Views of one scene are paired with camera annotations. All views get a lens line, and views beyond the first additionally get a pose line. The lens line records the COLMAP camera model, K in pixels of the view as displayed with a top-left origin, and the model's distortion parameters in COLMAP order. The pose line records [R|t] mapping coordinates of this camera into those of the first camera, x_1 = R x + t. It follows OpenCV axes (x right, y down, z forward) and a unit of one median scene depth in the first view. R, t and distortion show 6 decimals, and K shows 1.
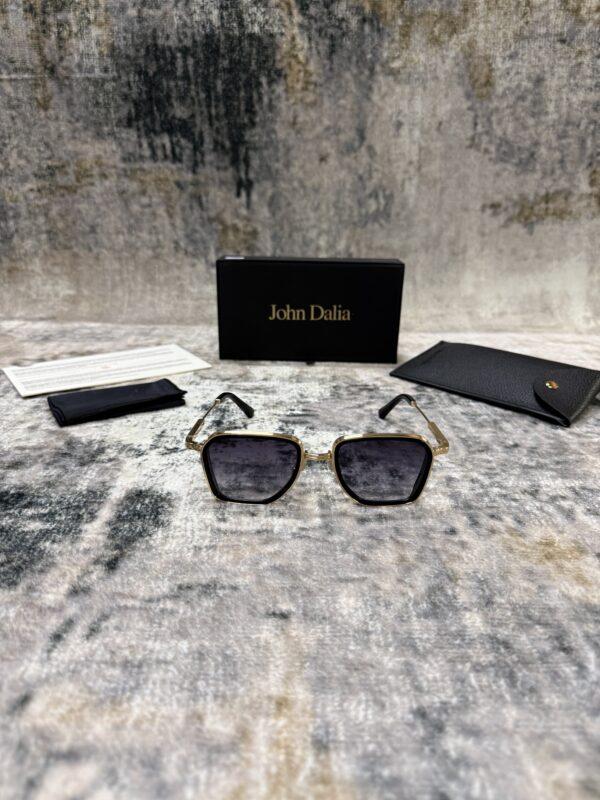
lens RADIAL K [[587.8, 0, 299.2], [0, 587.8, 400.1], [0, 0, 1]] dist [-0.016504, -0.001090]
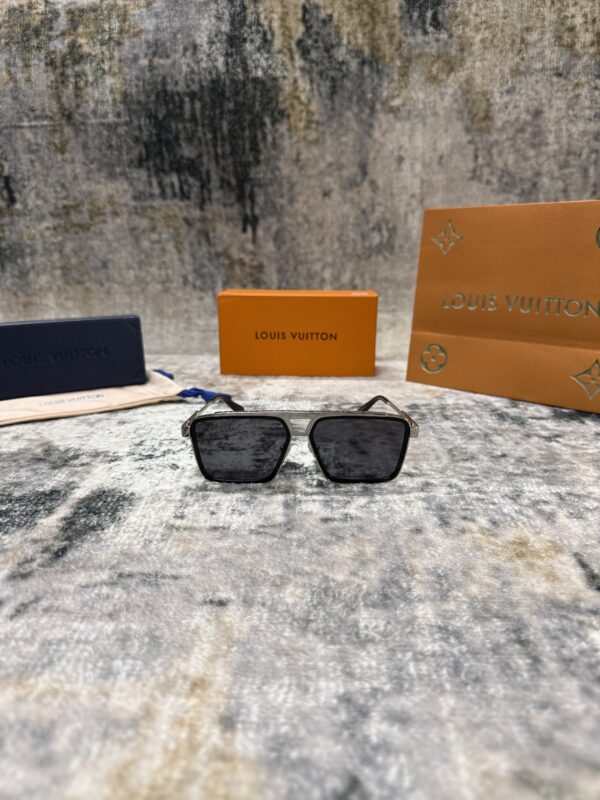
lens RADIAL K [[586.8, 0, 298.3], [0, 586.8, 399.1], [0, 0, 1]] dist [-0.002340, -0.023639]
pose [[0.998275, -0.001517, -0.058696, 0.054423], [-0.004126, 0.995383, -0.095890, 0.046623], [0.058570, 0.095967, 0.993660, 0.013651]]
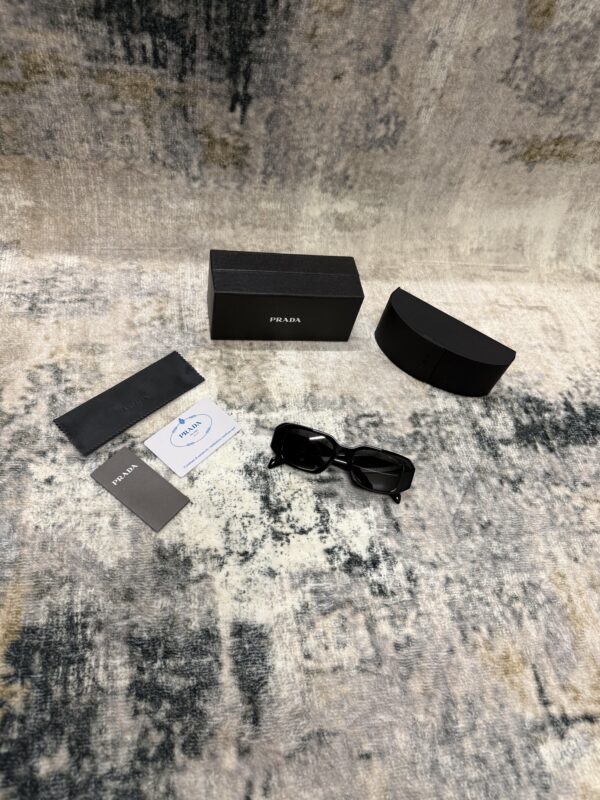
lens RADIAL K [[585.0, 0, 298.6], [0, 585.0, 401.8], [0, 0, 1]] dist [-0.007593, 0.002114]
pose [[0.977749, -0.013497, 0.209345, -0.205034], [-0.107371, 0.825111, 0.554674, -0.512724], [-0.180219, -0.564809, 0.805302, 0.083506]]
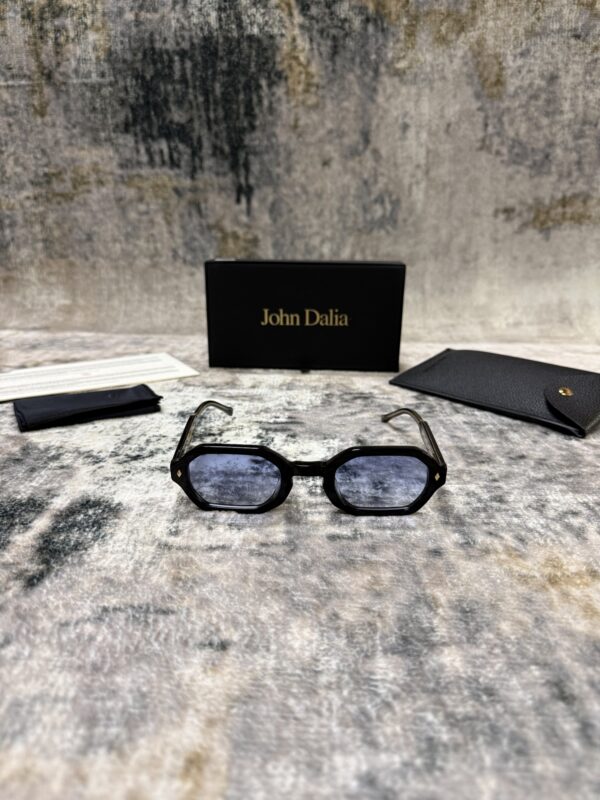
lens RADIAL K [[590.0, 0, 298.8], [0, 590.0, 397.3], [0, 0, 1]] dist [-0.019091, -0.000683]
pose [[0.999059, 0.005719, -0.043003, 0.042113], [-0.007808, 0.998790, -0.048557, 0.020002], [0.042673, 0.048847, 0.997894, 0.058232]]
